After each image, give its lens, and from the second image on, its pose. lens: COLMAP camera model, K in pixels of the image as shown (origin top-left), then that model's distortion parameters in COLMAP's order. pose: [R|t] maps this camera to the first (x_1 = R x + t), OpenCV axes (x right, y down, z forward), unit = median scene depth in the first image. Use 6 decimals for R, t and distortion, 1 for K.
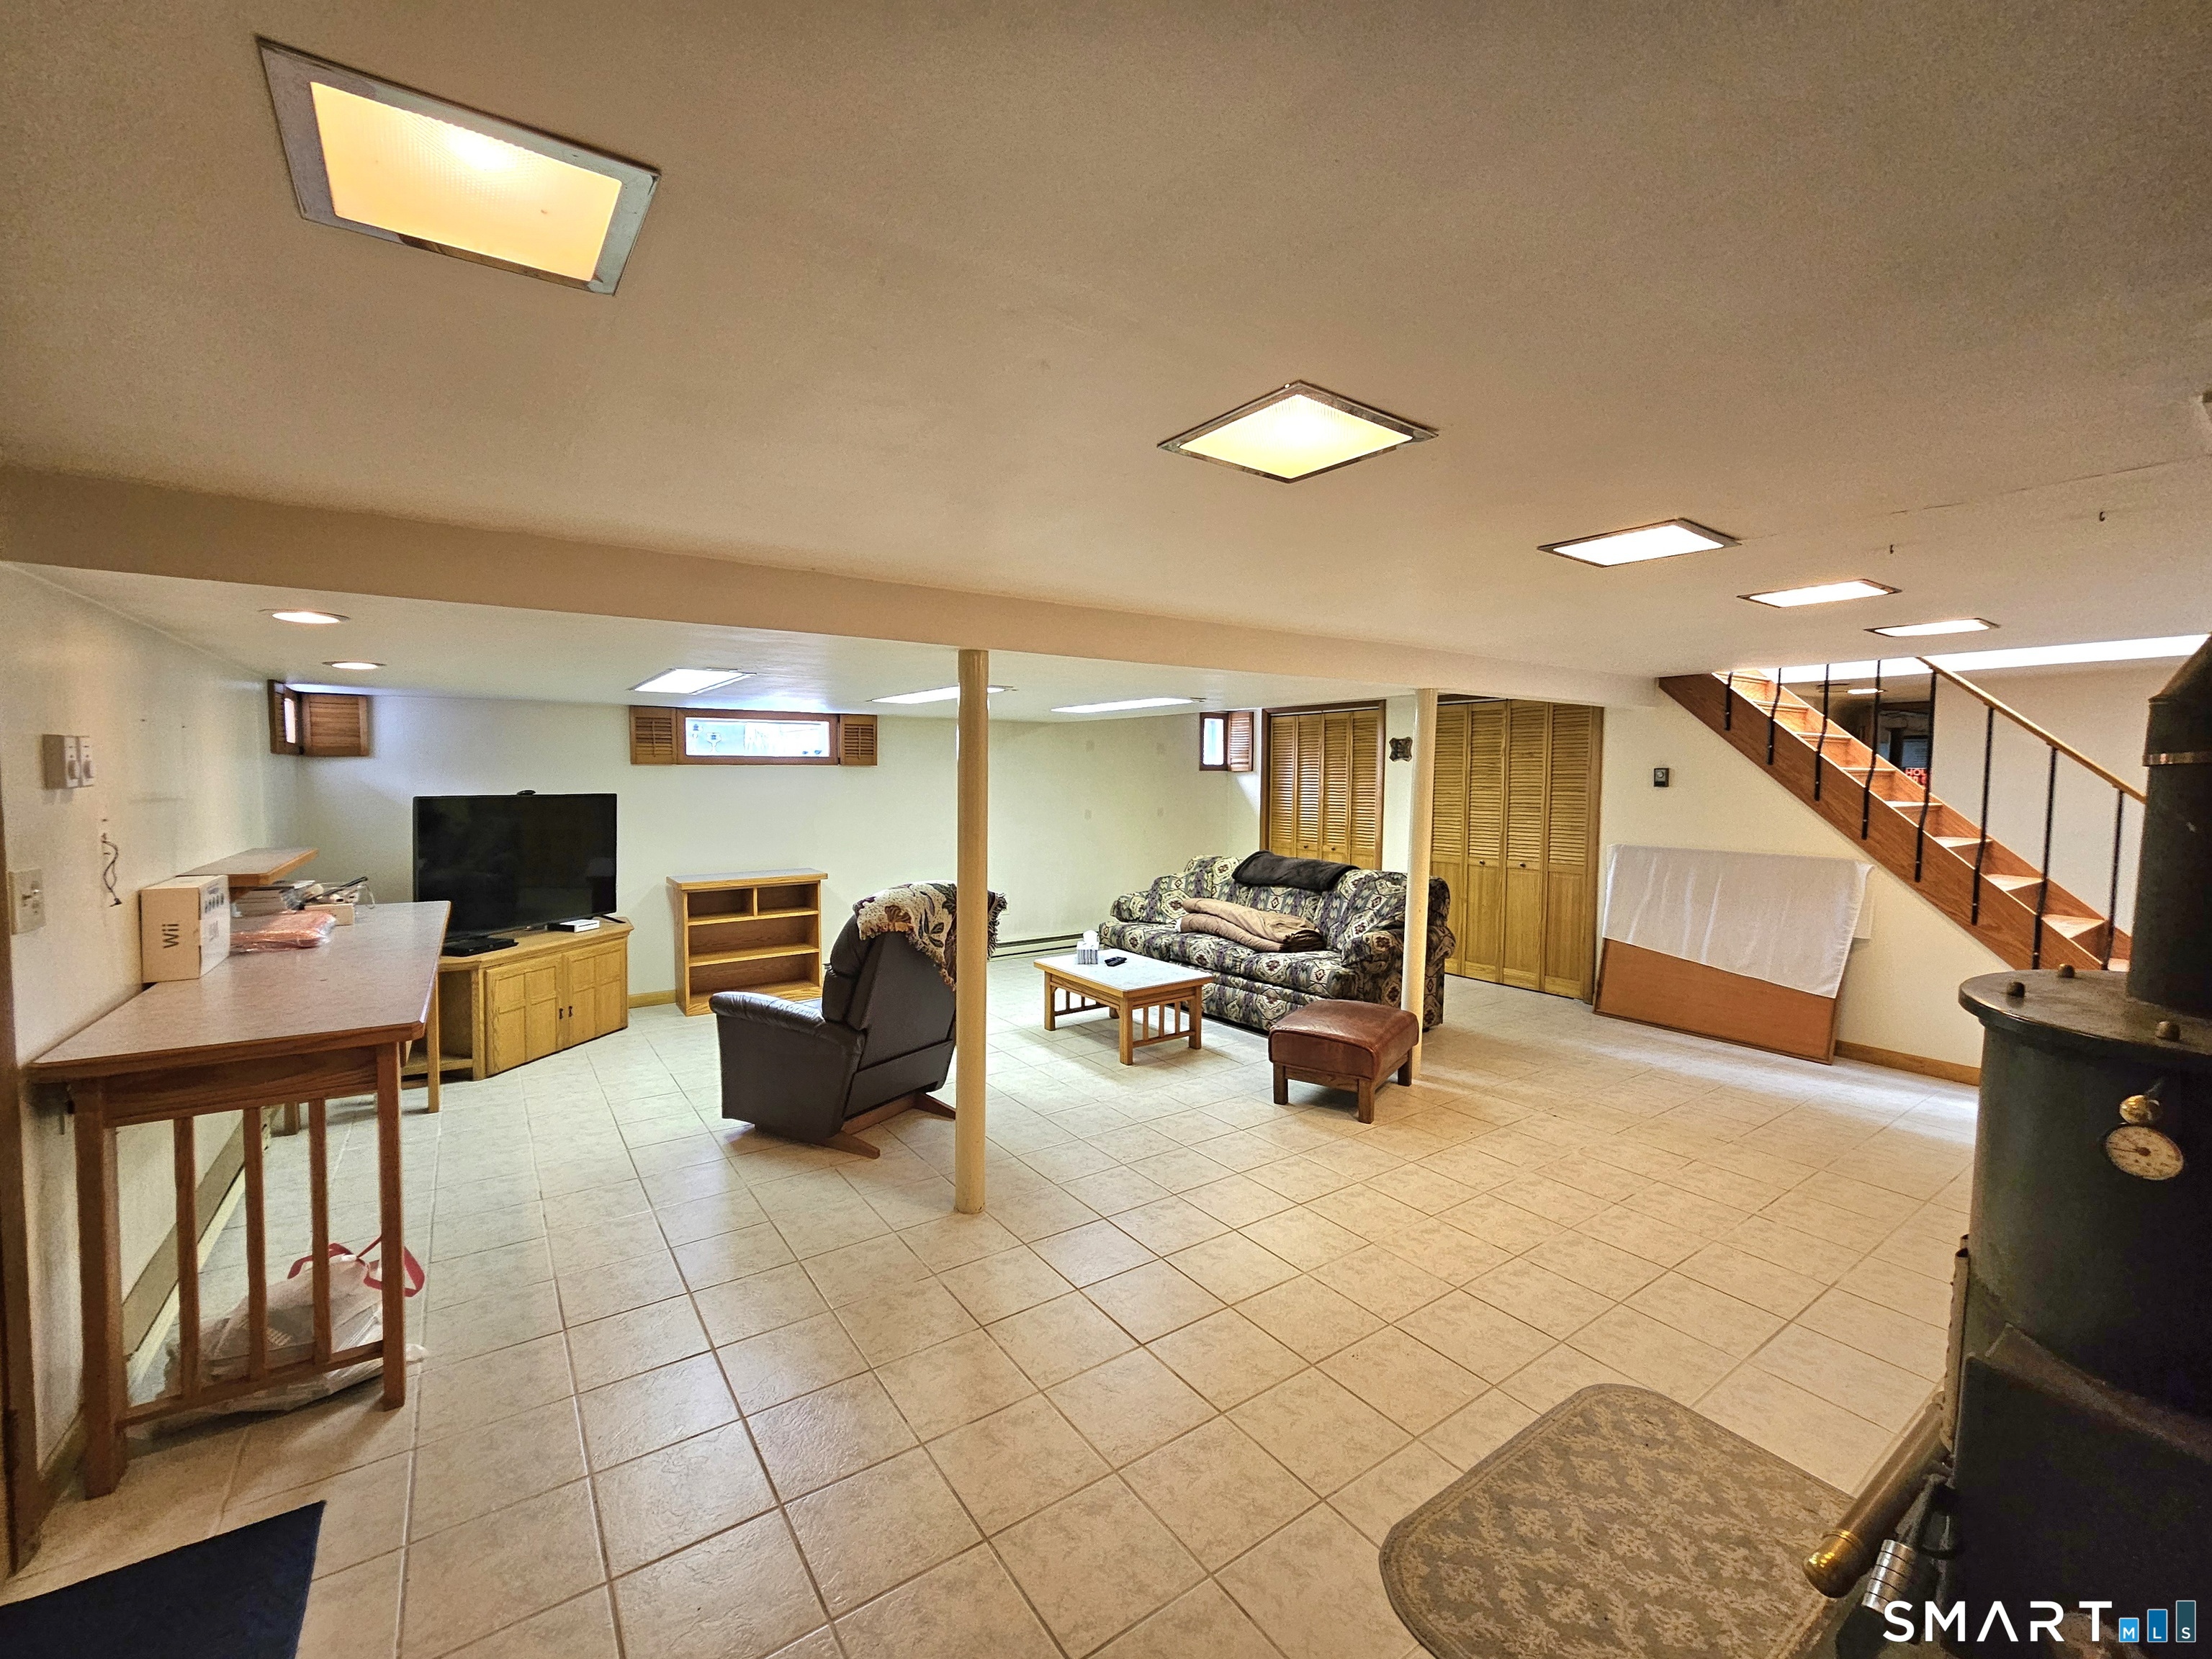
lens RADIAL K [[907.1, 0, 1102.9], [0, 907.1, 824.3], [0, 0, 1]] dist [-0.004751, 0.001078]
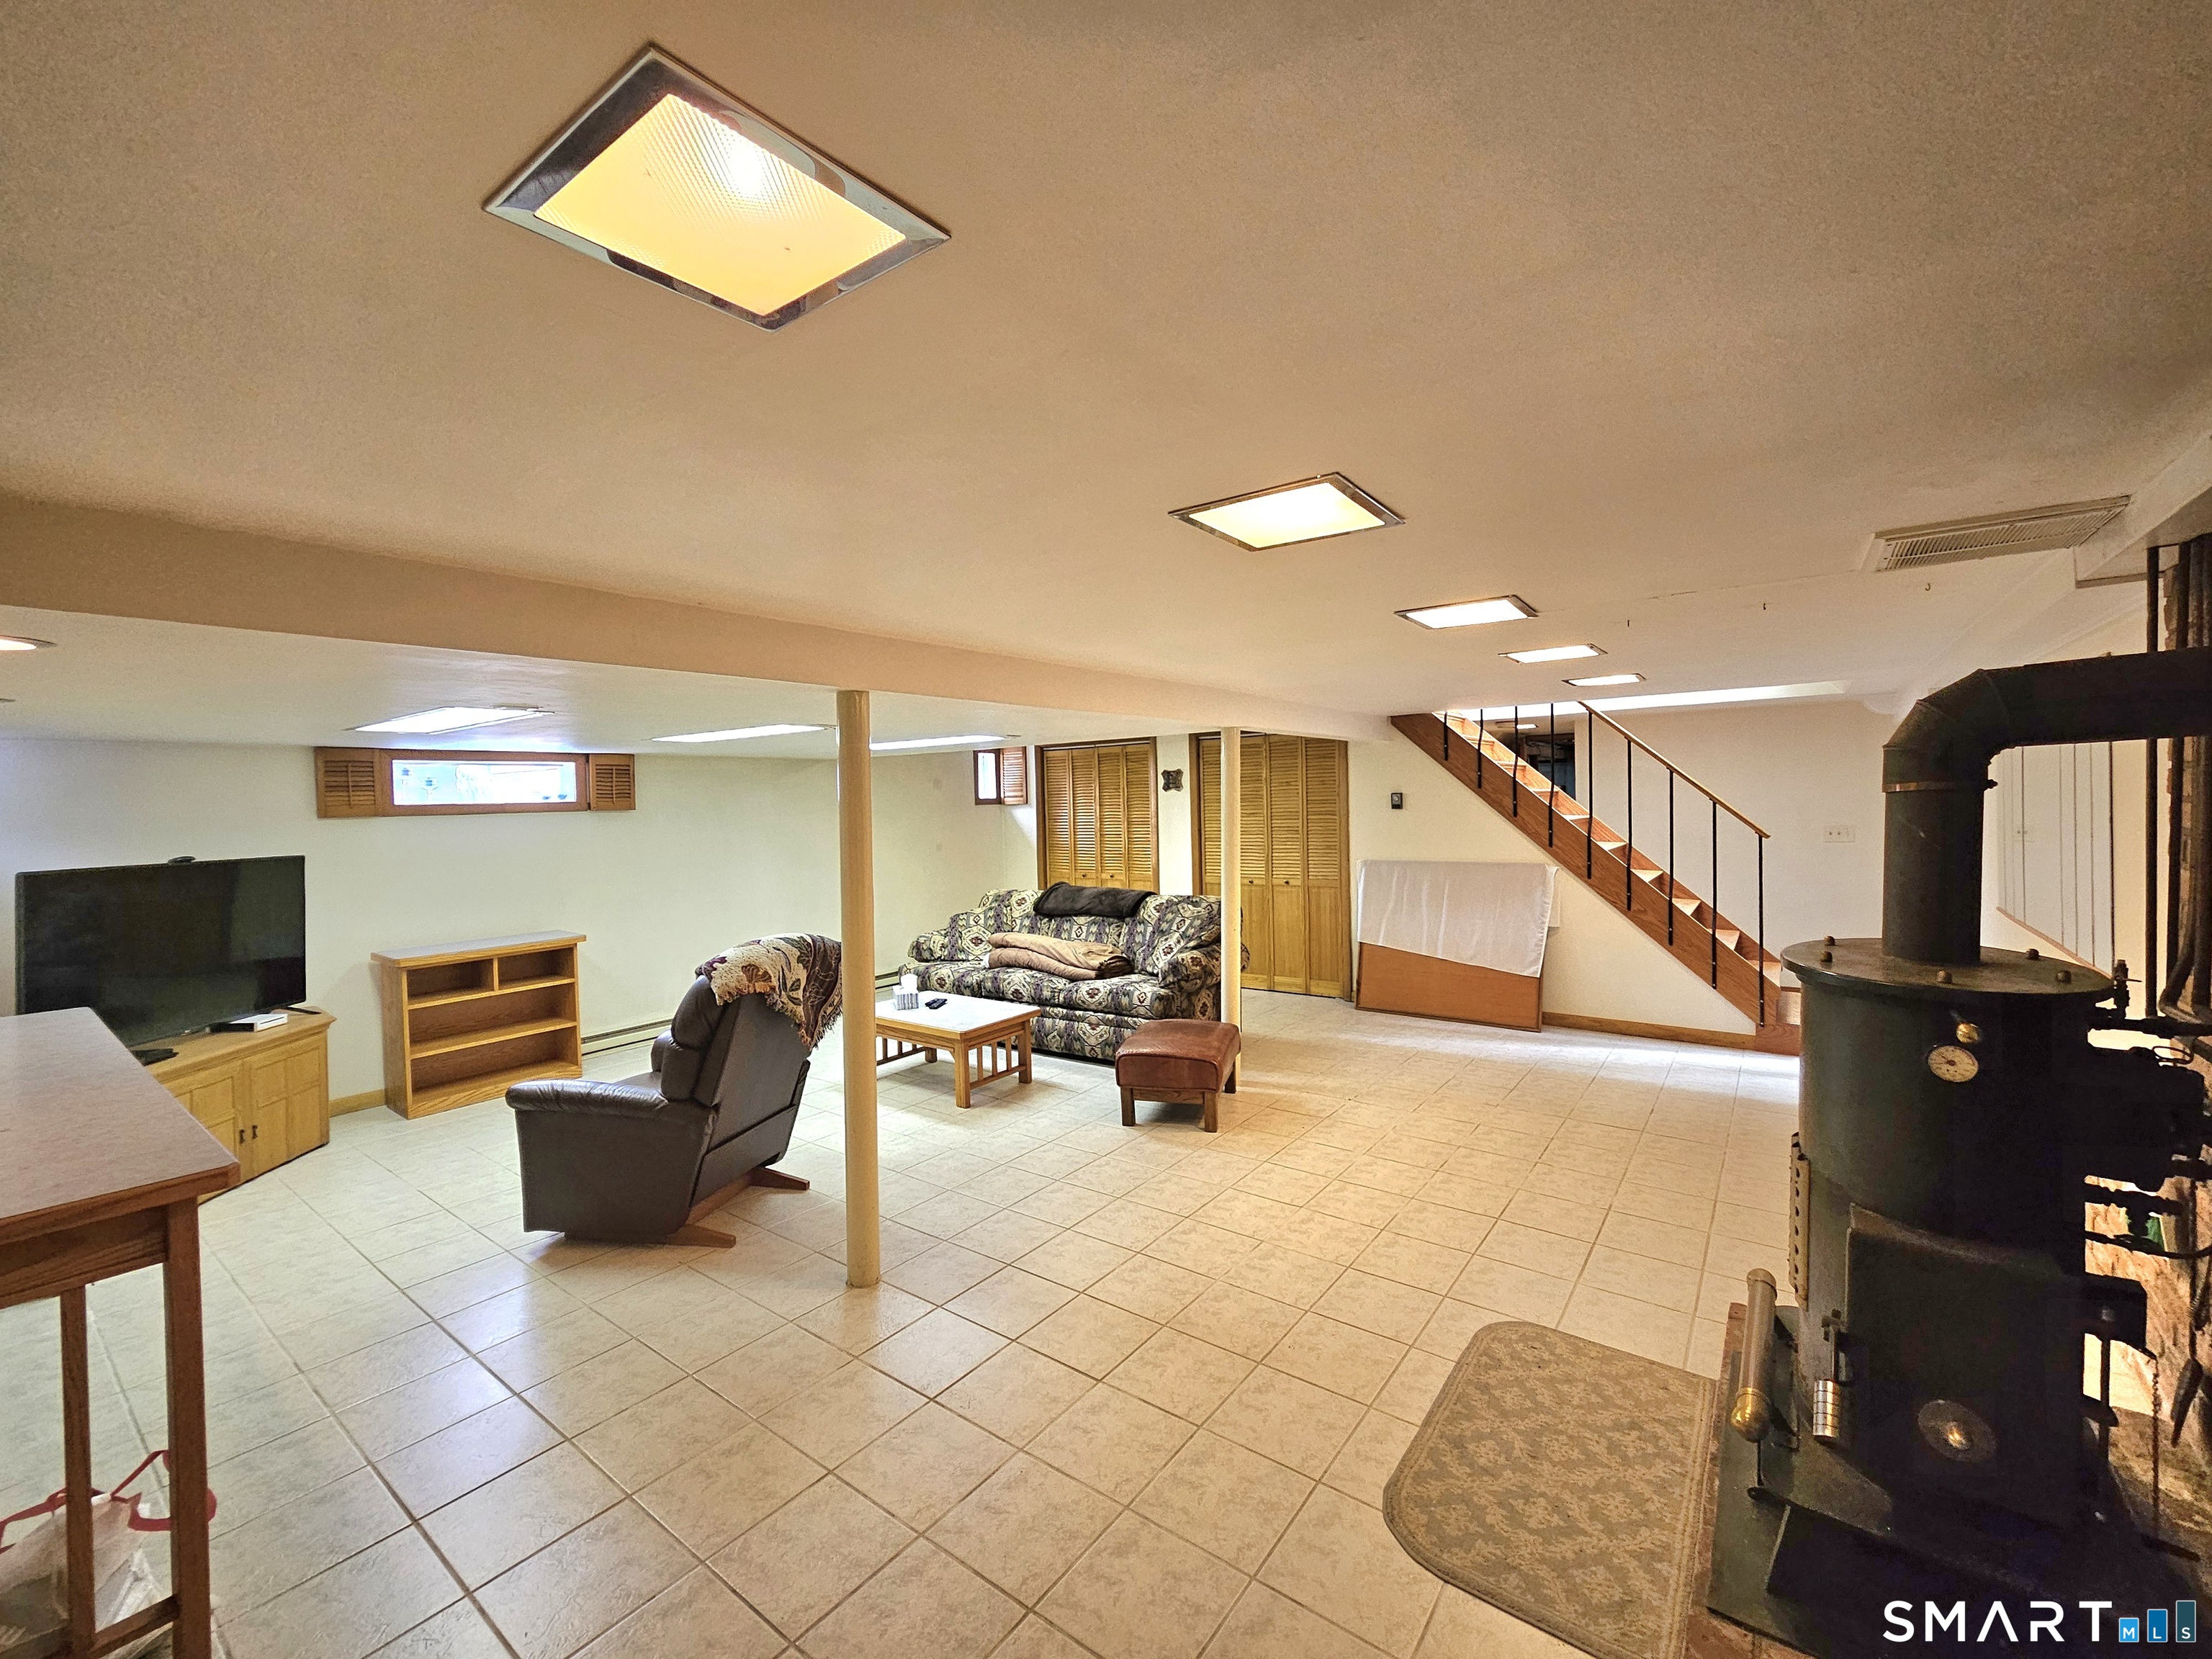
lens RADIAL K [[907.1, 0, 1104.2], [0, 907.1, 823.0], [0, 0, 1]] dist [-0.004751, 0.001078]
pose [[0.950163, -0.034381, 0.309852, -0.135905], [0.045215, 0.998589, -0.027847, -0.009584], [-0.308458, 0.040469, 0.950377, 0.007875]]
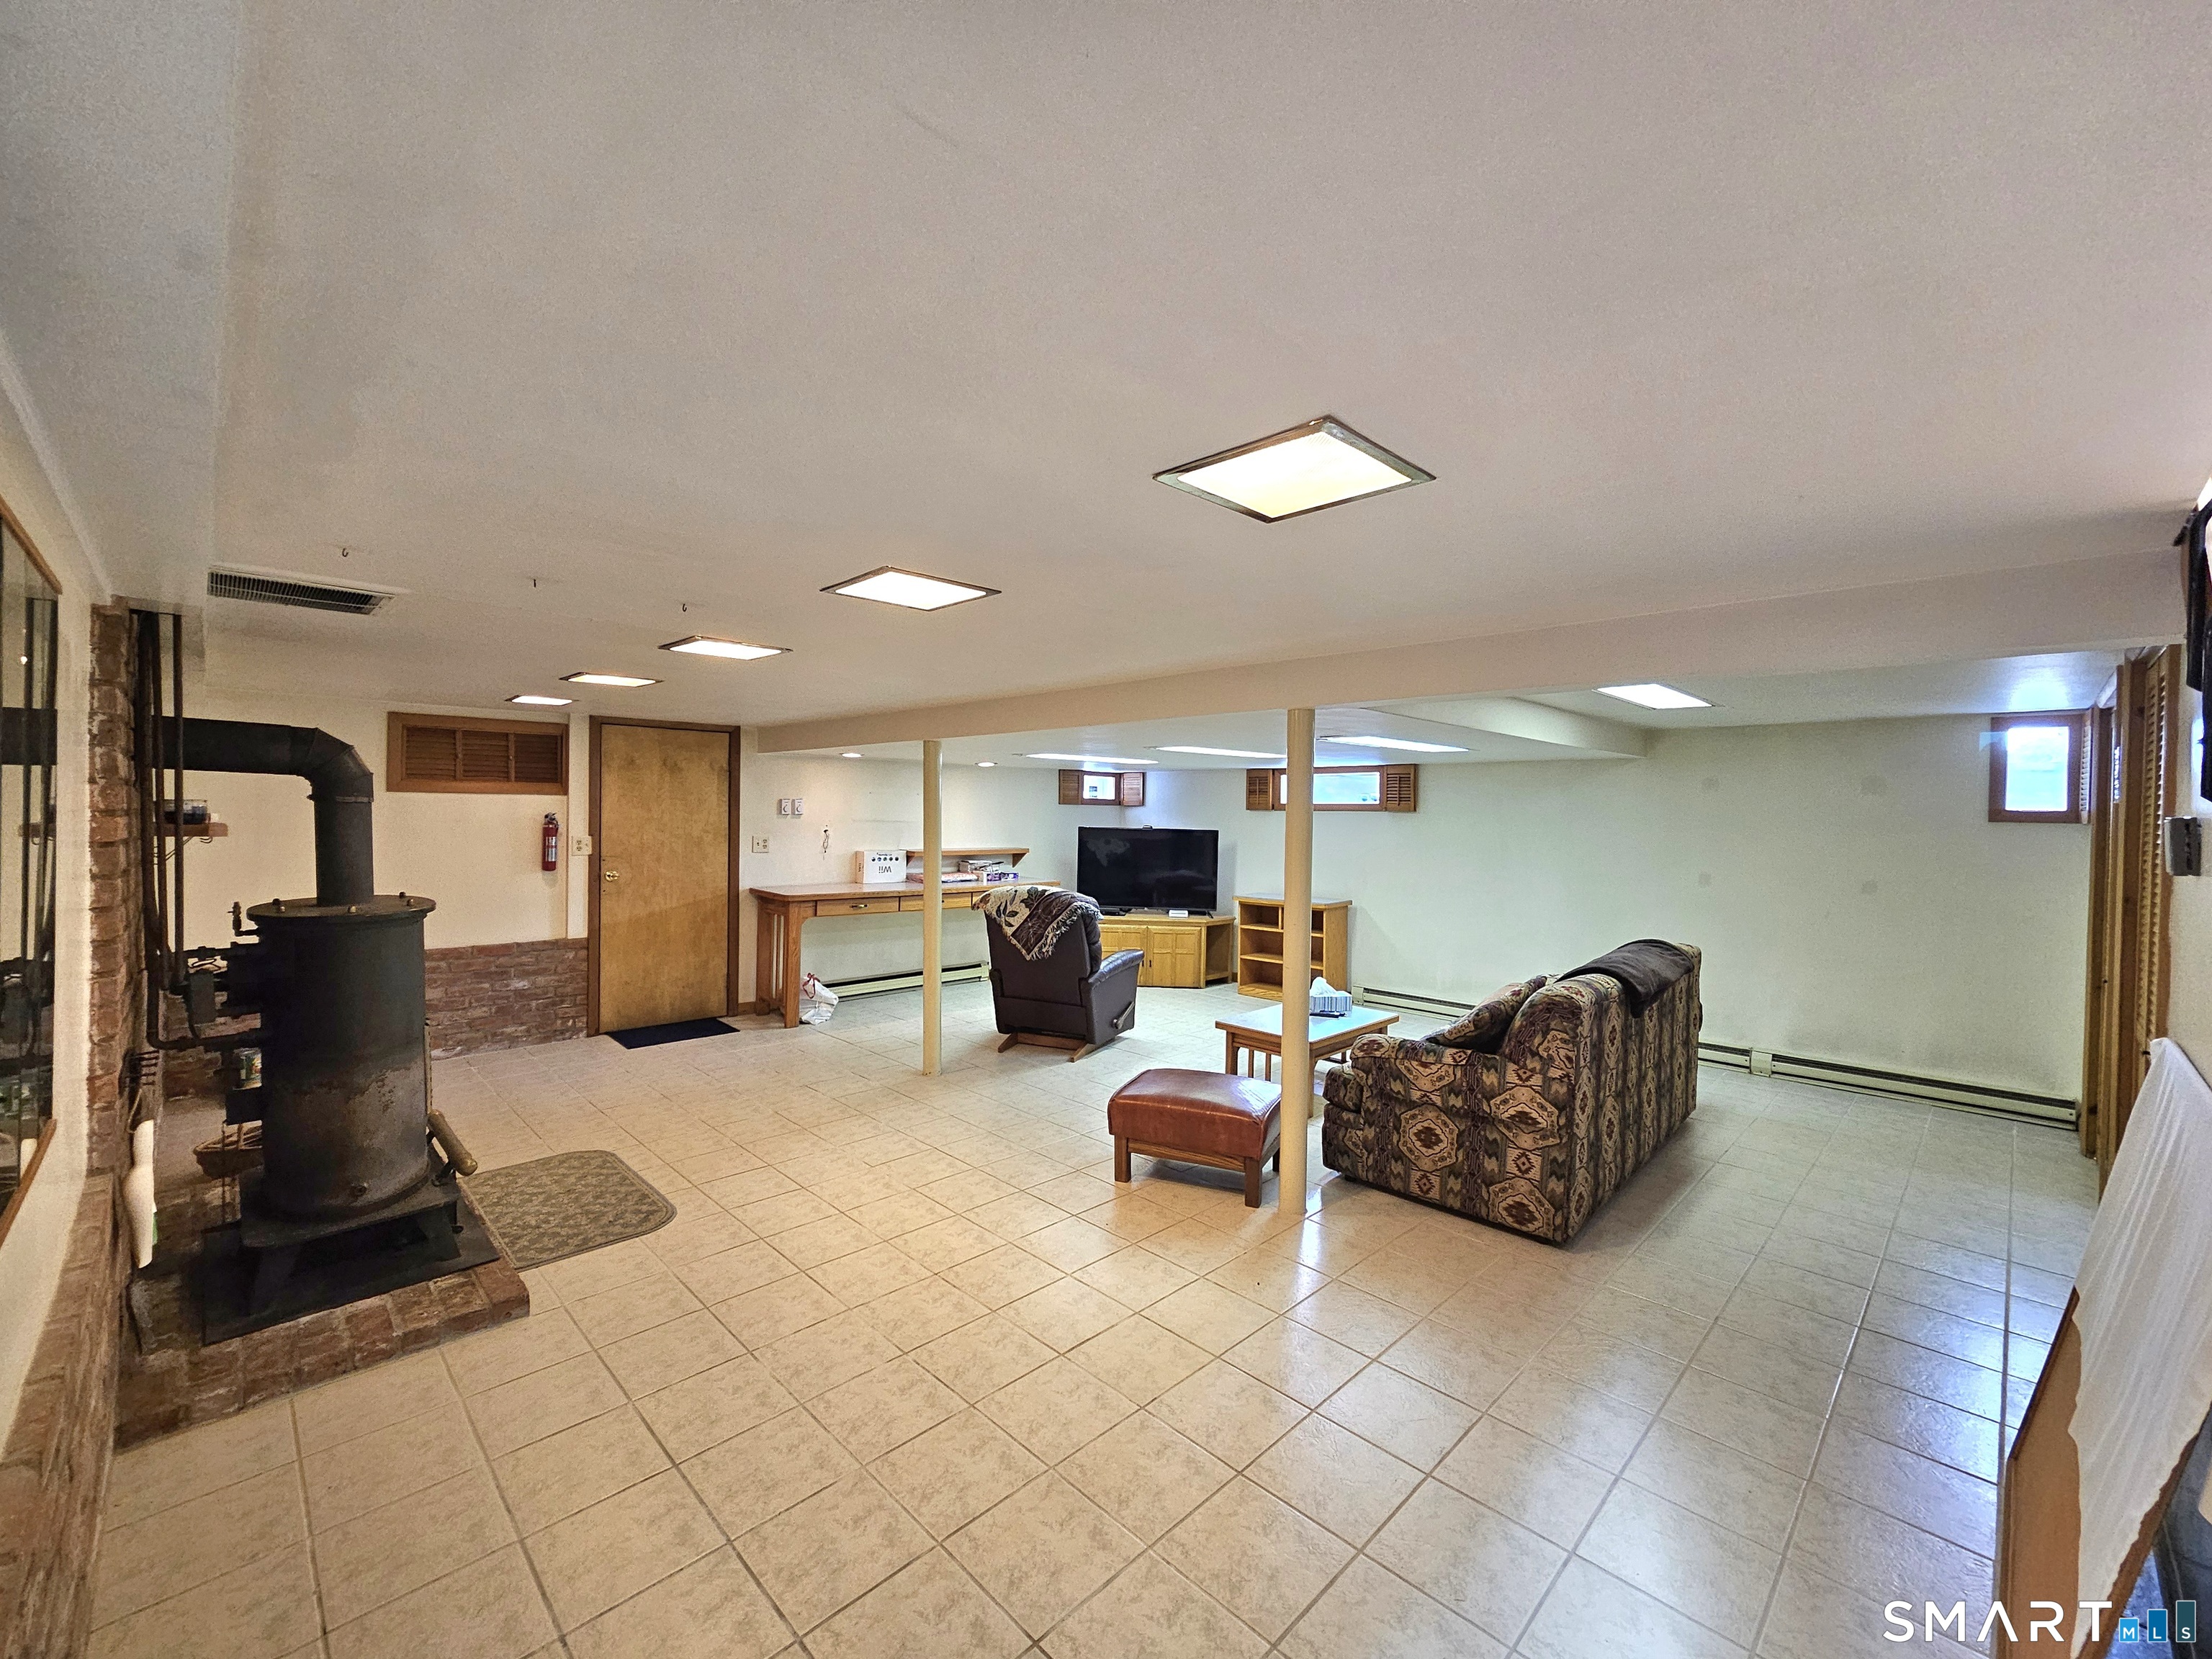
lens RADIAL K [[907.1, 0, 1092.0], [0, 907.1, 823.0], [0, 0, 1]] dist [-0.004751, 0.001078]
pose [[0.167047, 0.010031, -0.985898, 1.114102], [-0.070640, 0.997500, -0.001820, -0.036440], [0.983415, 0.069948, 0.167338, 0.720357]]
